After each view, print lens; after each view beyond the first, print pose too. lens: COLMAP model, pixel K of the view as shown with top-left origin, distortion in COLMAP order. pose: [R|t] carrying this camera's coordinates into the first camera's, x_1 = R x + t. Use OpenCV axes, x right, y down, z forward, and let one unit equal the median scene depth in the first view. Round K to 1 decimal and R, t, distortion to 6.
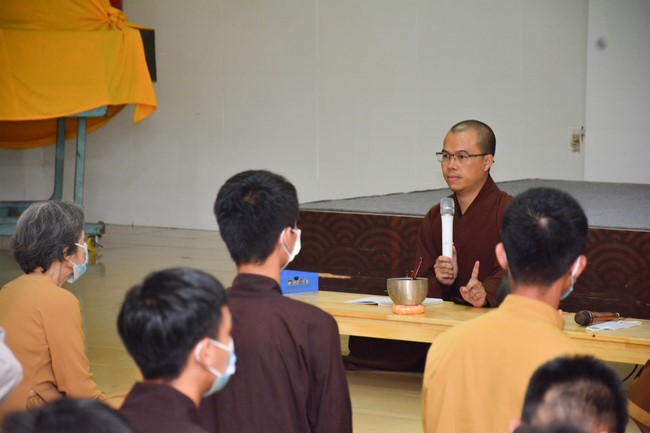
lens RADIAL K [[3382.7, 0, 325.2], [0, 3382.7, 216.3], [0, 0, 1]] dist [0.158420, 0.000000]
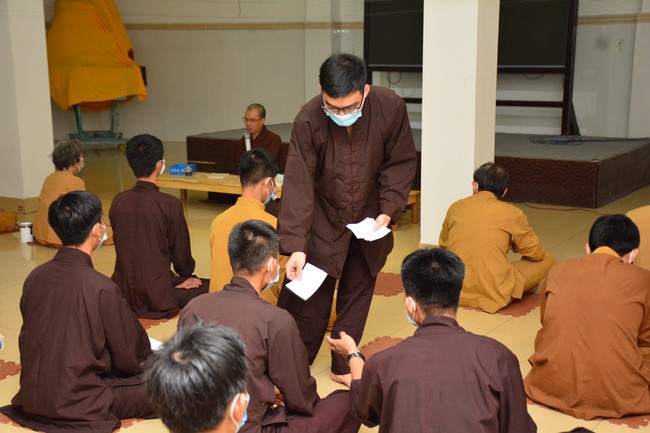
lens RADIAL K [[1006.0, 0, 320.8], [0, 1006.0, 216.5], [0, 0, 1]] dist [0.130850, 0.000000]
pose [[0.996246, -0.015486, 0.085167, 0.027476], [0.007856, 0.995983, 0.089195, -0.011332], [-0.086206, -0.088191, 0.992366, 0.274072]]
